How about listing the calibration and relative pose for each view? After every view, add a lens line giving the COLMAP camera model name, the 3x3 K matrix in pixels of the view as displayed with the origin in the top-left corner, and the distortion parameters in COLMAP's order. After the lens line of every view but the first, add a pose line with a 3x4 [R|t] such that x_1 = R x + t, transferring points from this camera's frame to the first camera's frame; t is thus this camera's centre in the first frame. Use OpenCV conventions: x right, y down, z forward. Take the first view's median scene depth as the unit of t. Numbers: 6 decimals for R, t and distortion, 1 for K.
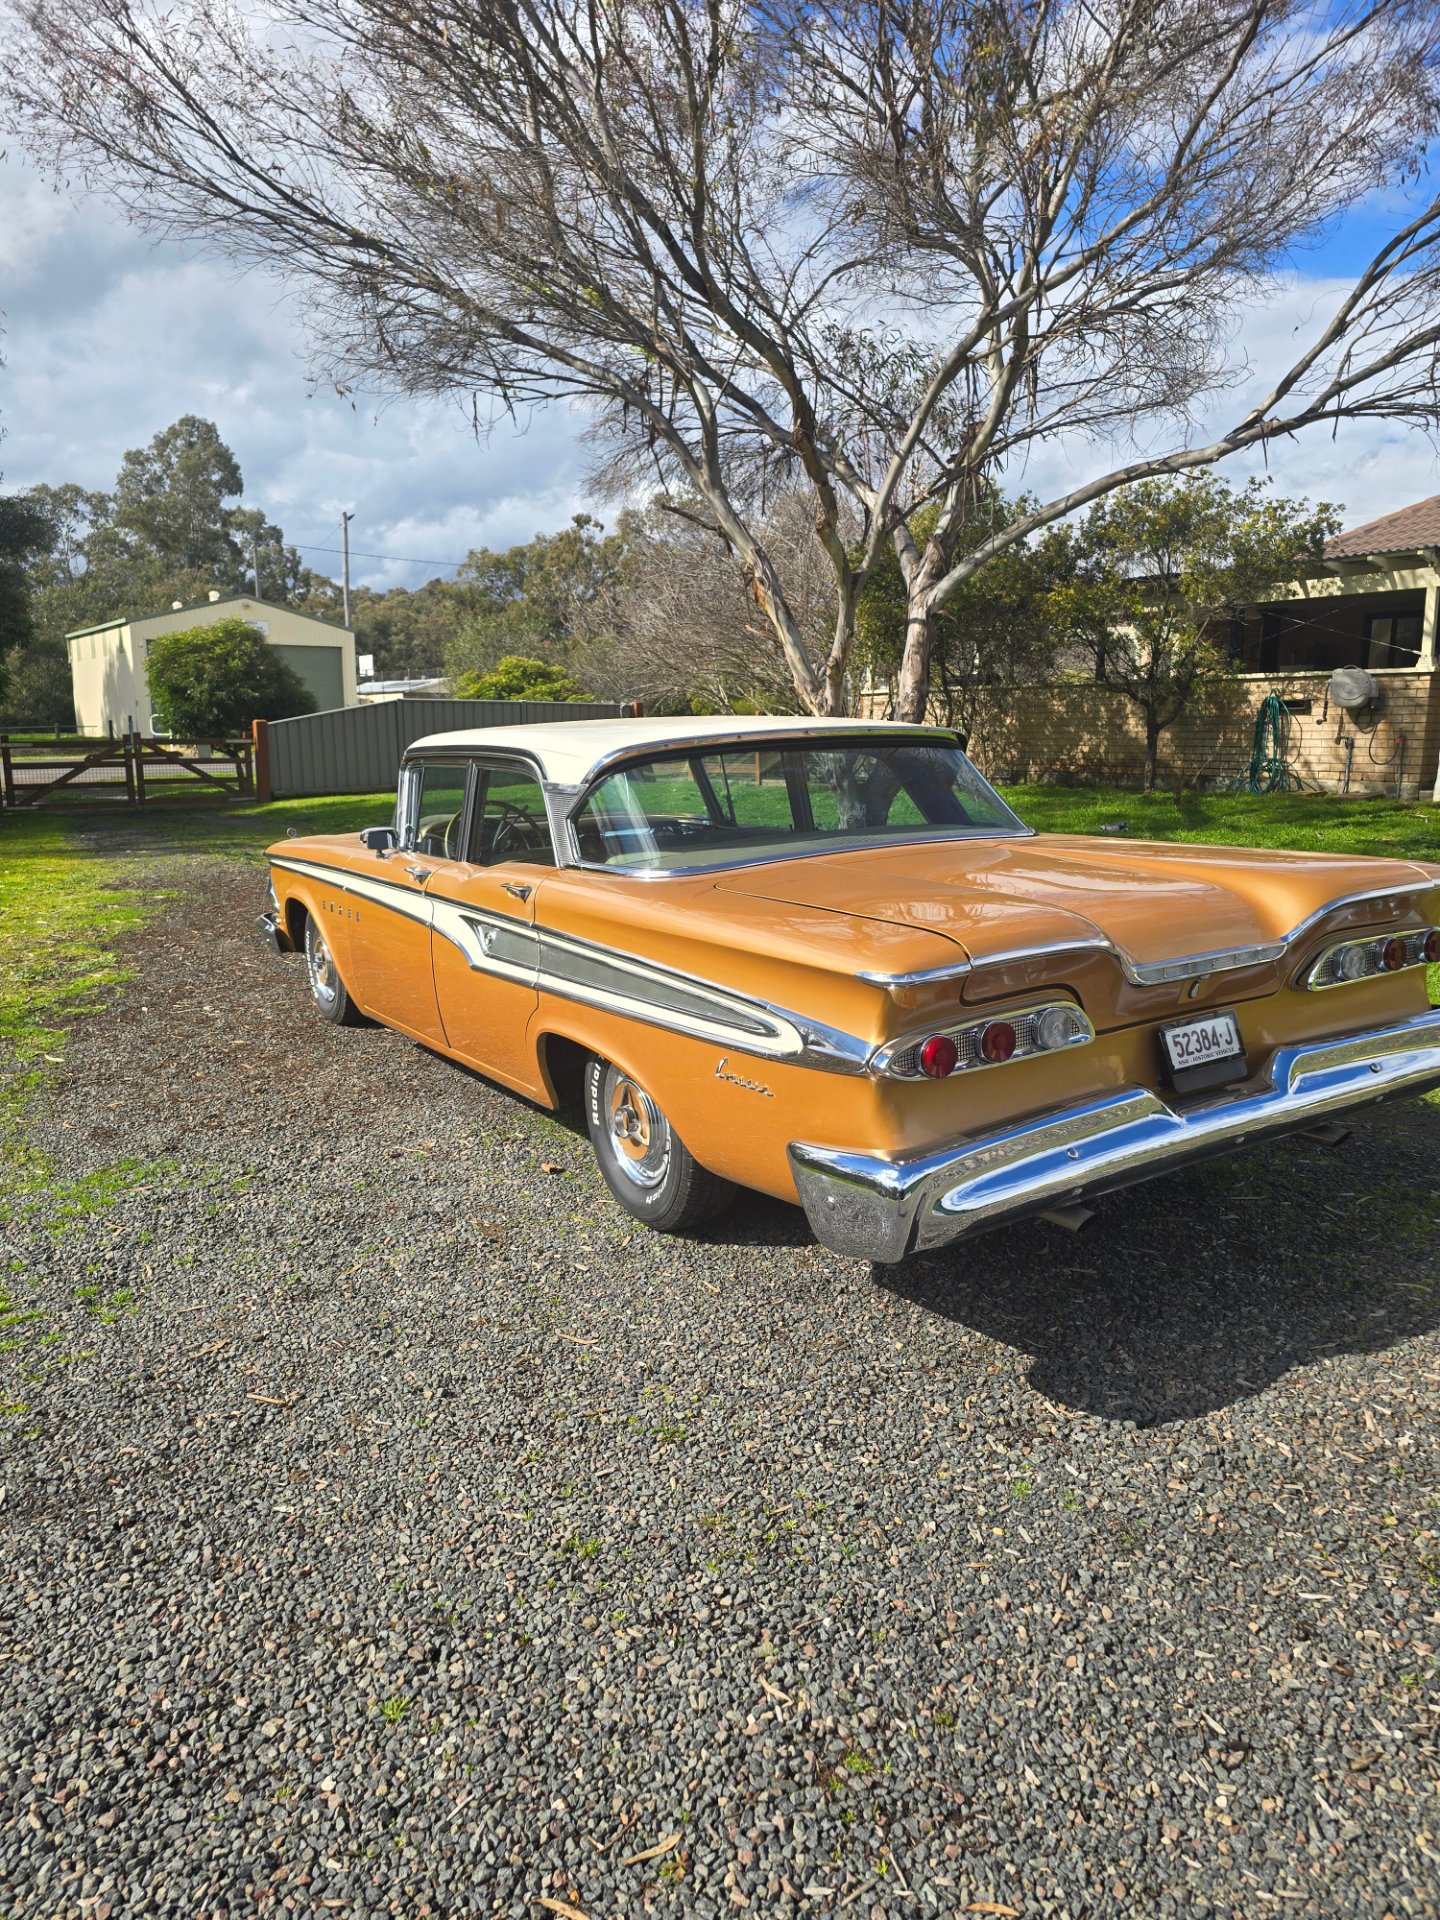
lens RADIAL K [[1311.9, 0, 720.0], [0, 1311.9, 960.0], [0, 0, 1]] dist [0.057968, -0.042938]
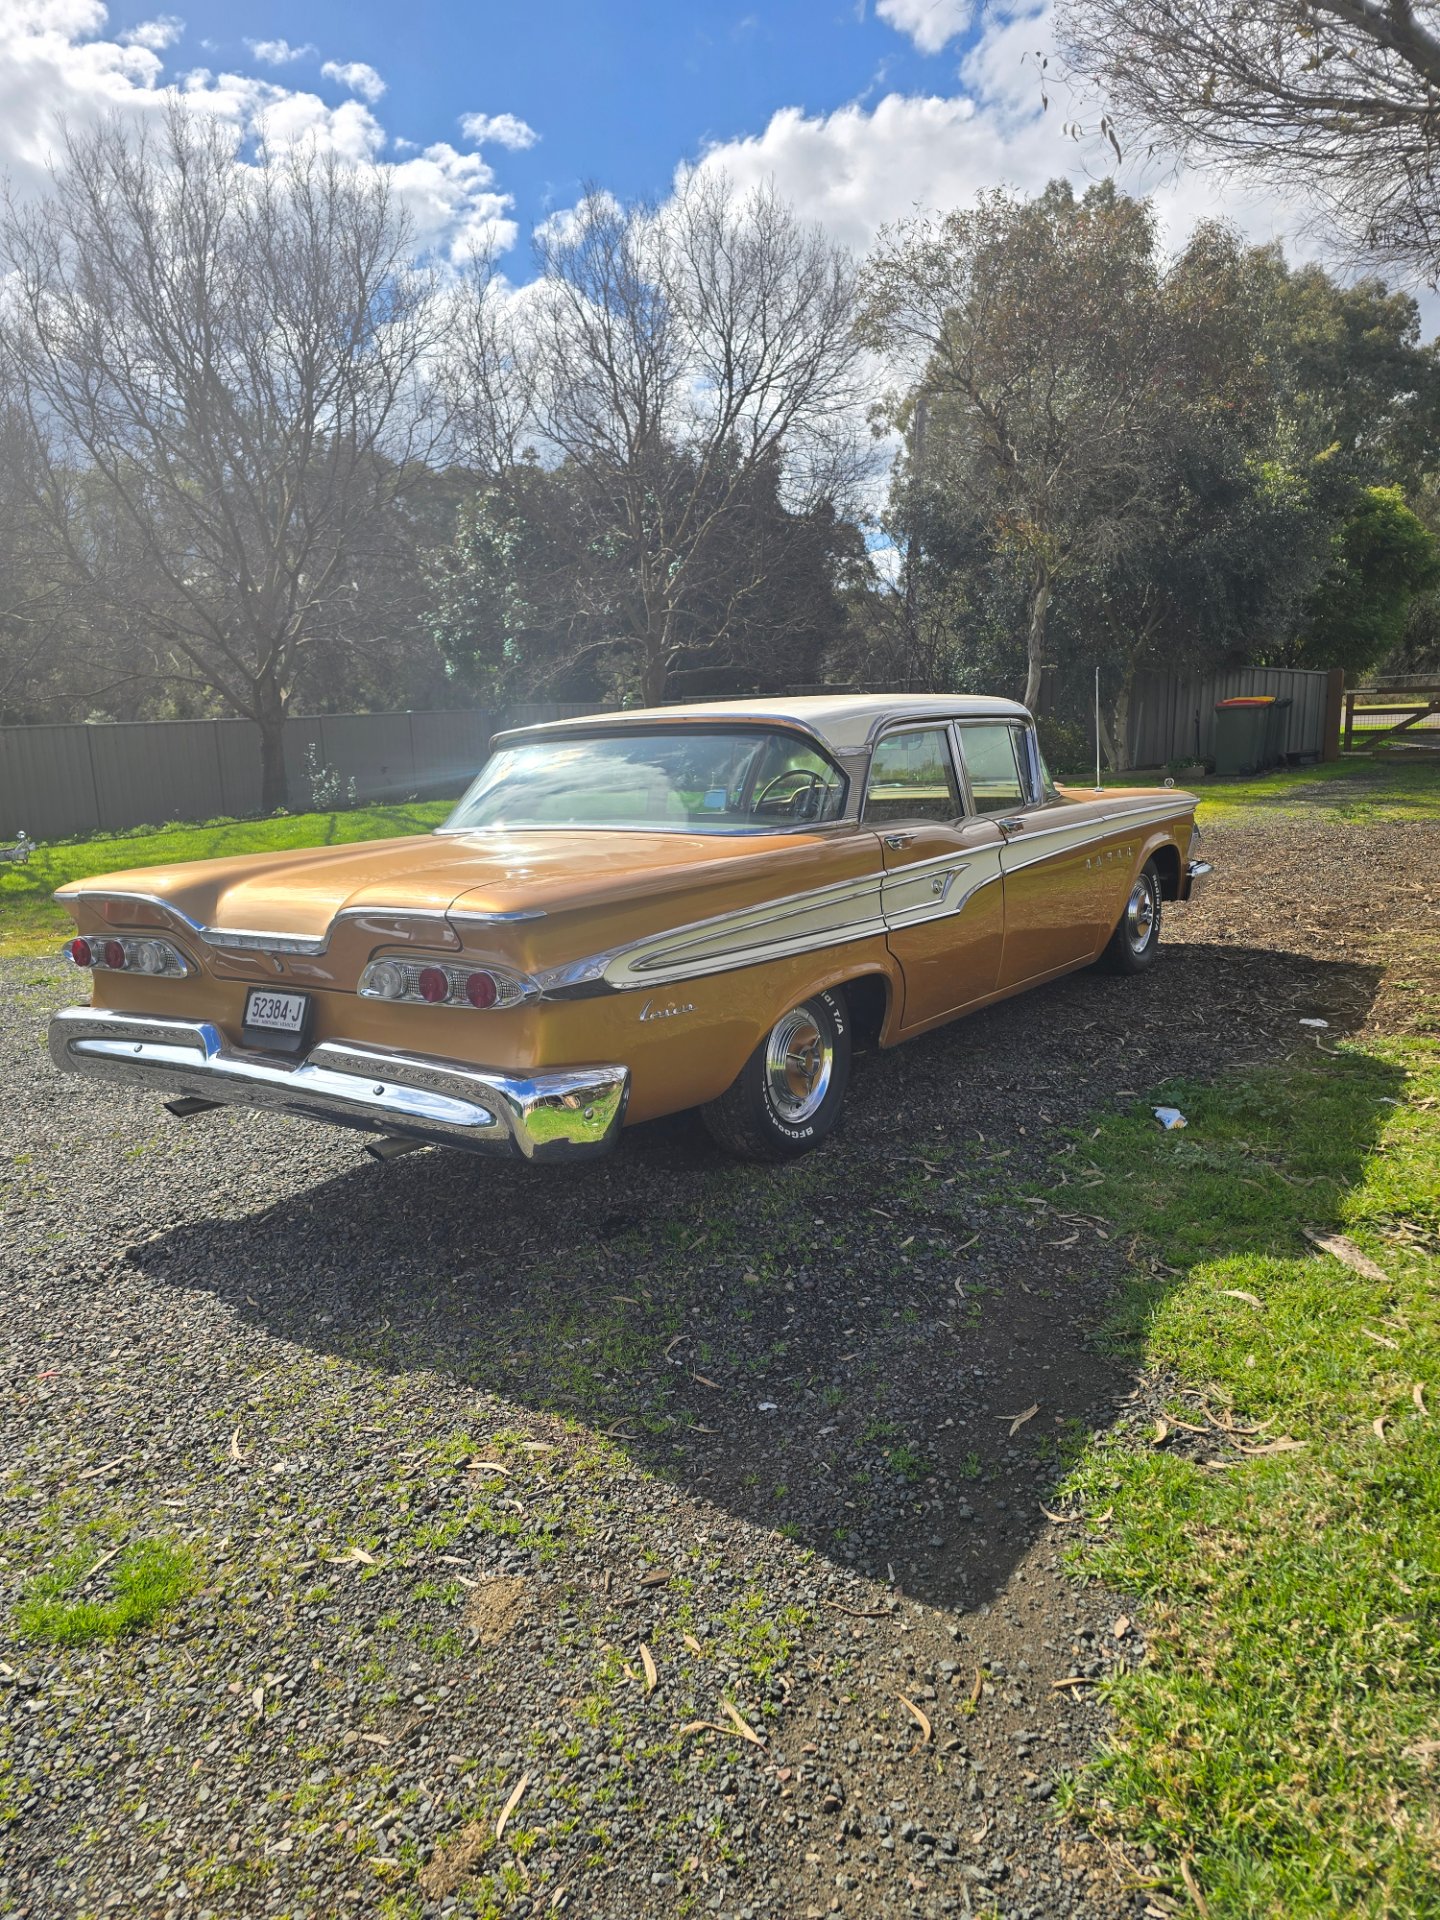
lens RADIAL K [[1330.3, 0, 720.0], [0, 1330.3, 960.0], [0, 0, 1]] dist [0.047753, -0.045629]
pose [[0.356314, 0.178033, -0.917249, 0.453348], [-0.133656, 0.981296, 0.138544, -0.056471], [0.924758, 0.073231, 0.373444, 0.266267]]
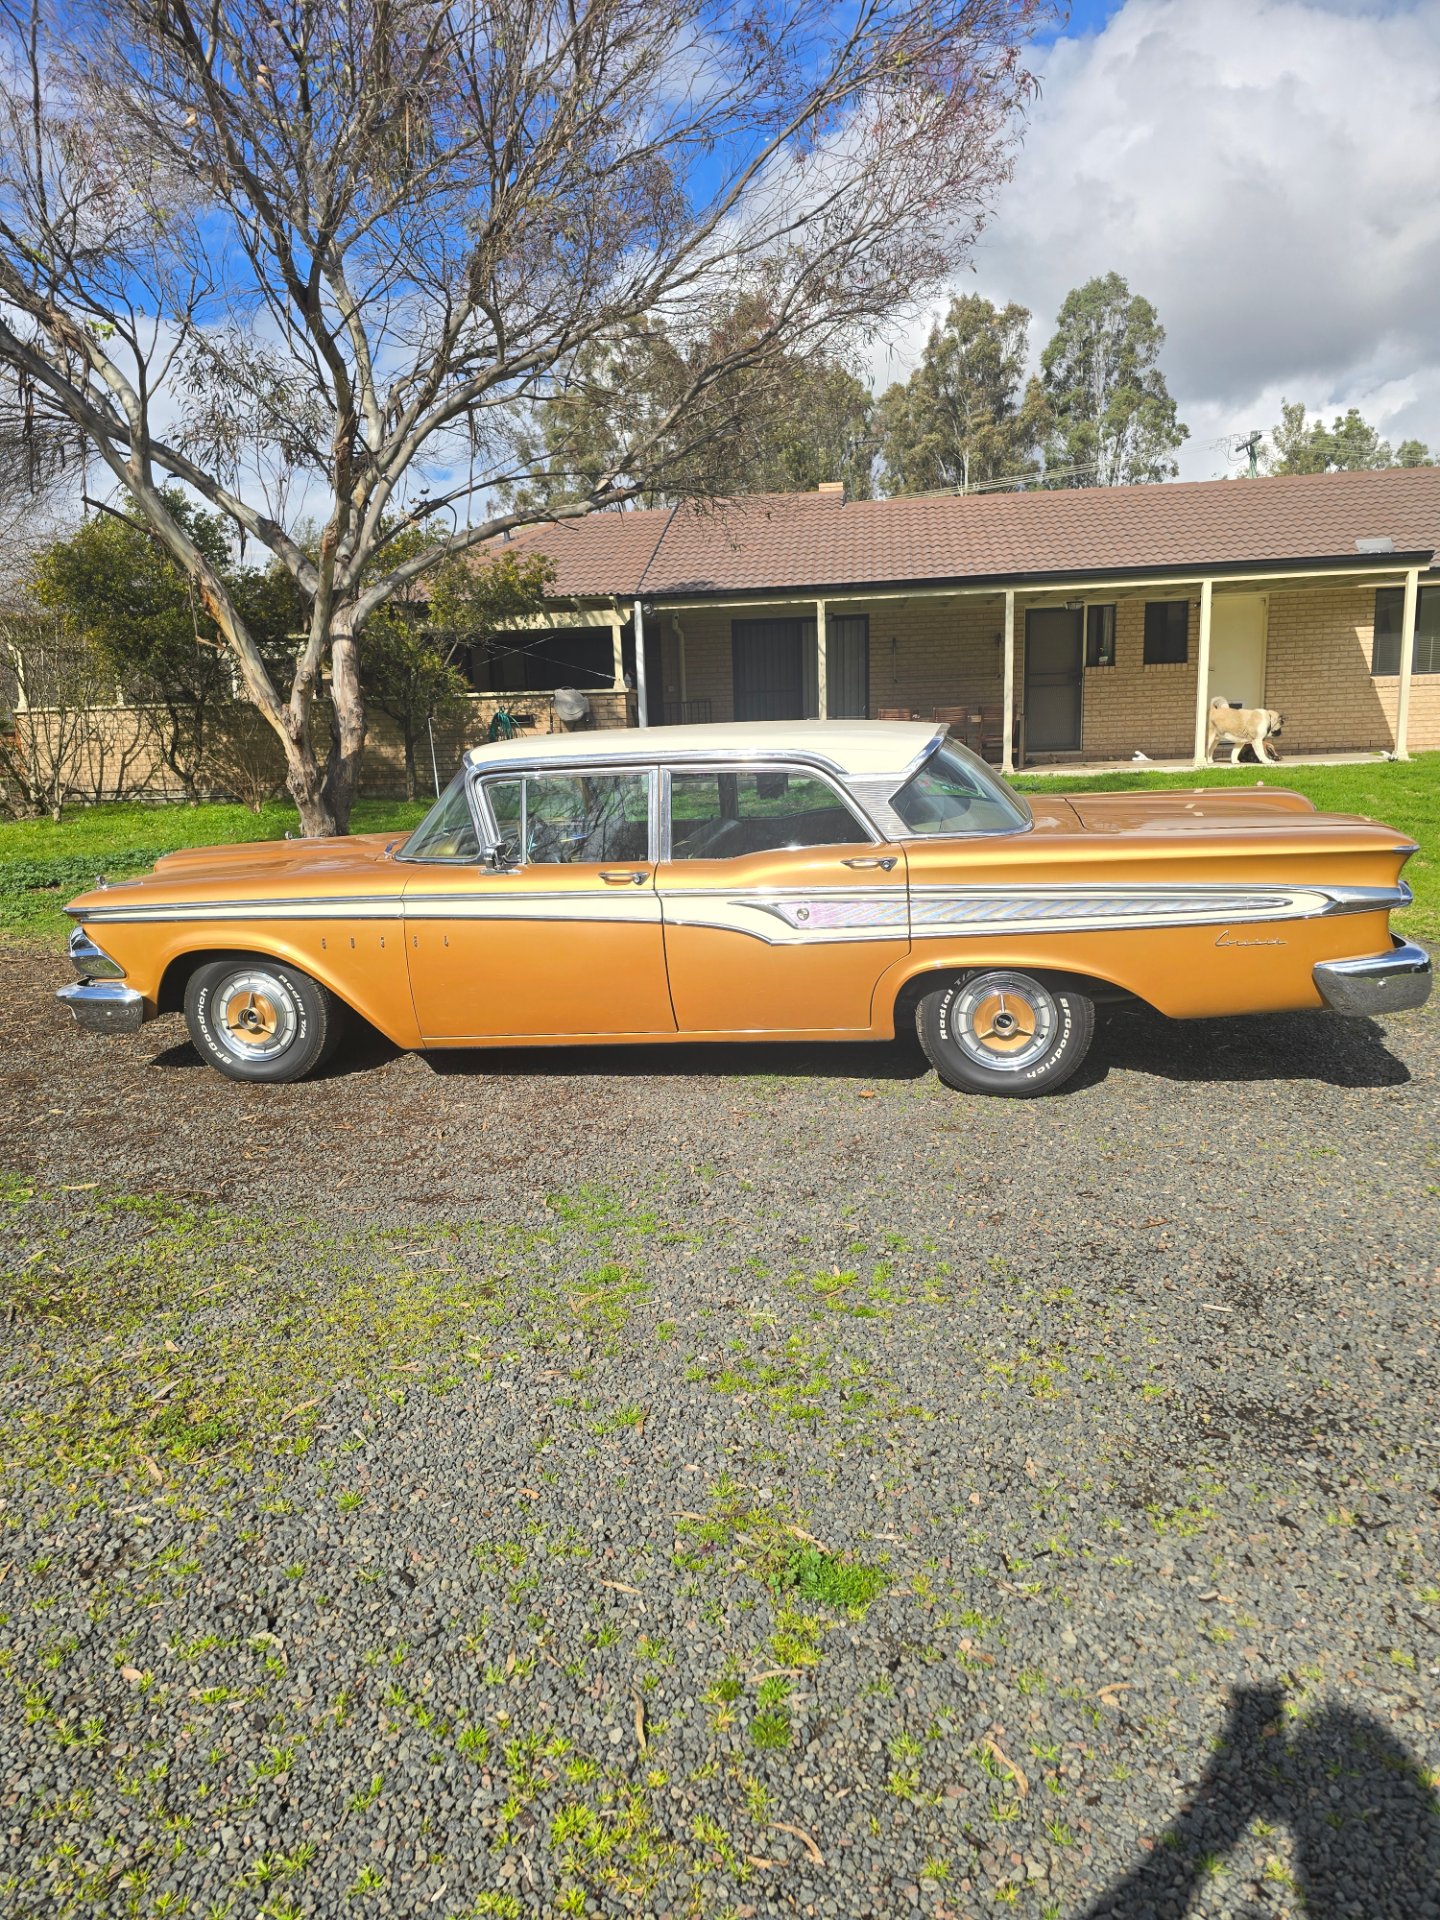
lens RADIAL K [[1311.9, 0, 720.0], [0, 1311.9, 960.0], [0, 0, 1]] dist [0.057968, -0.042938]
pose [[0.662547, -0.149777, 0.733892, -0.442998], [0.161673, 0.985303, 0.055130, -0.020669], [-0.731364, 0.082124, 0.677025, 0.114705]]
